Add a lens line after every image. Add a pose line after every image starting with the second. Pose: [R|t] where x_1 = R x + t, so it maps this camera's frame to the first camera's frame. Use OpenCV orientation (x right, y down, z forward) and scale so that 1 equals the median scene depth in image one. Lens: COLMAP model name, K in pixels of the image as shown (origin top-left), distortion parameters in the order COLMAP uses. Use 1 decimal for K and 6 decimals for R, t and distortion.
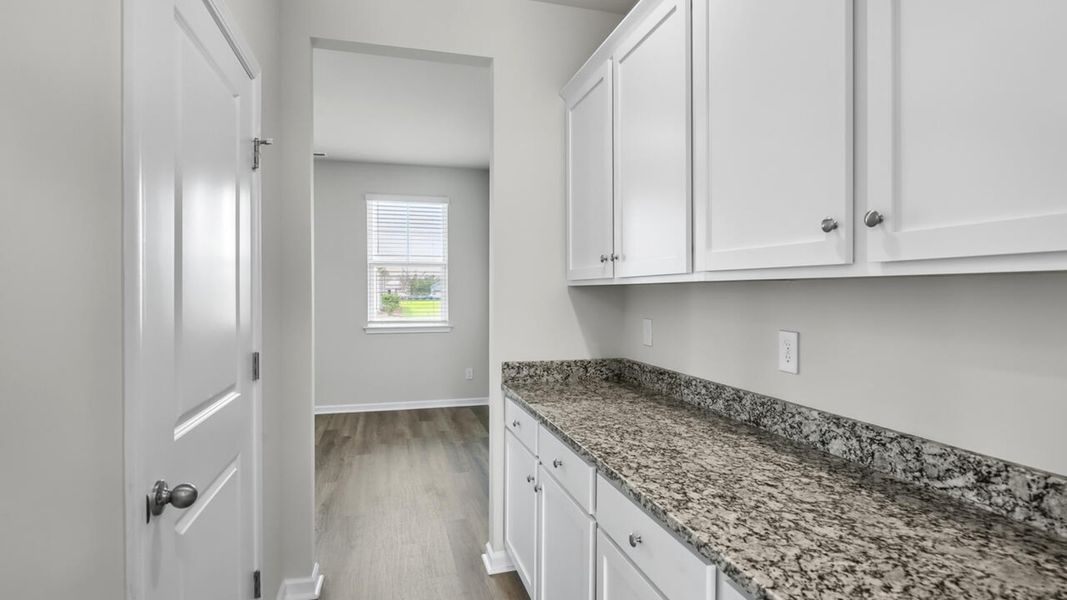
lens RADIAL K [[546.9, 0, 534.7], [0, 546.9, 293.8], [0, 0, 1]] dist [-0.001521, -0.000421]
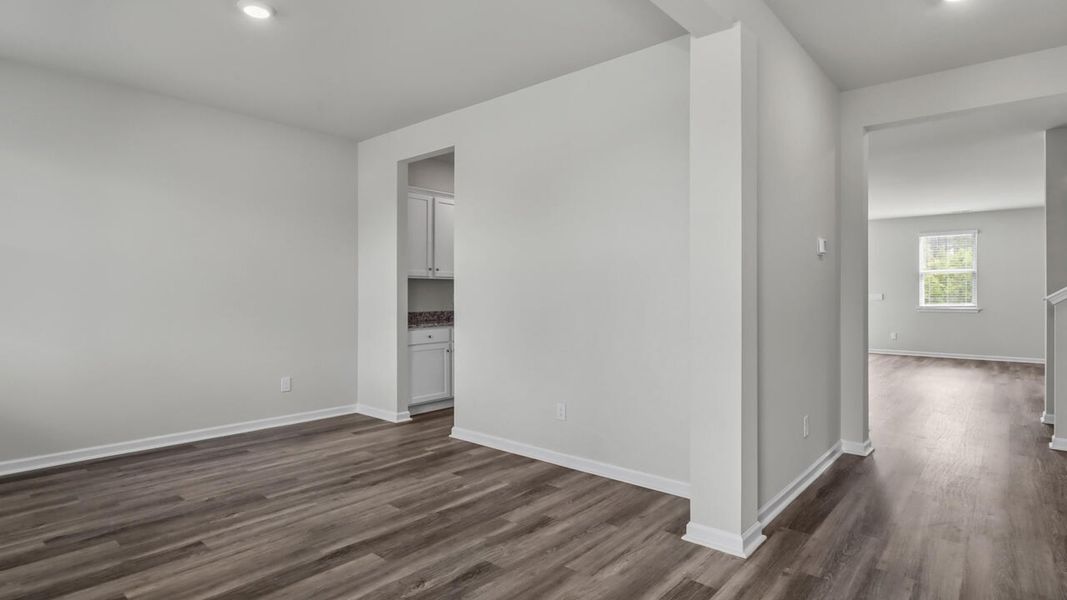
lens RADIAL K [[546.9, 0, 534.7], [0, 546.9, 293.8], [0, 0, 1]] dist [-0.001521, -0.000421]
pose [[-0.556524, 0.002570, 0.830827, -3.128287], [0.004696, 0.999989, 0.000052, 0.077978], [-0.830818, 0.003930, -0.556530, 2.717850]]
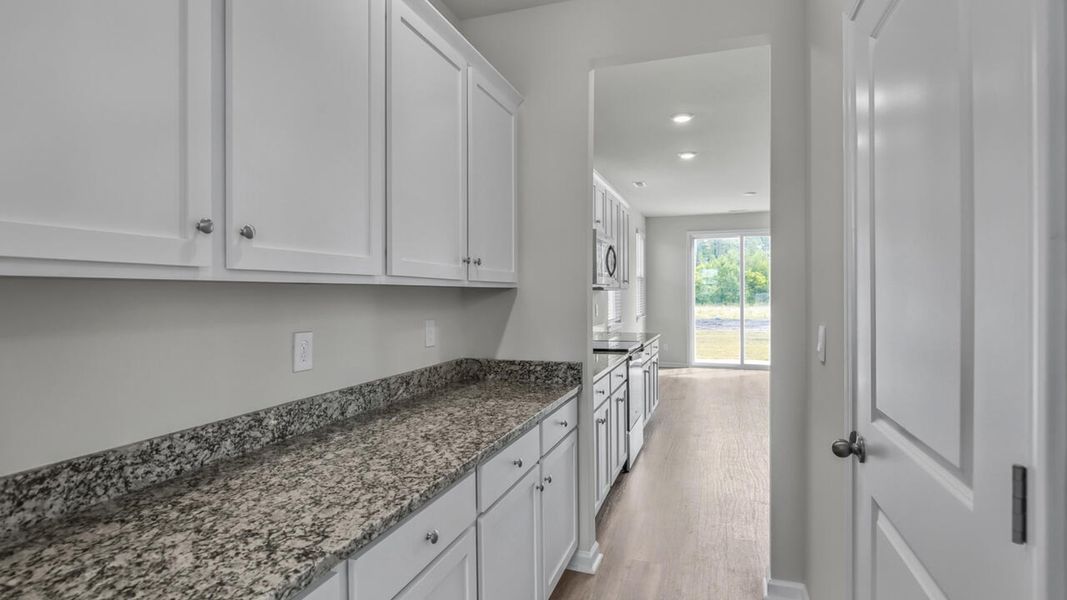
lens RADIAL K [[546.9, 0, 534.7], [0, 546.9, 293.8], [0, 0, 1]] dist [-0.001521, -0.000421]
pose [[-0.829726, 0.004436, 0.558153, -0.501313], [0.007400, 0.999968, 0.003053, -0.005778], [-0.558122, 0.006663, -0.829732, 1.631763]]
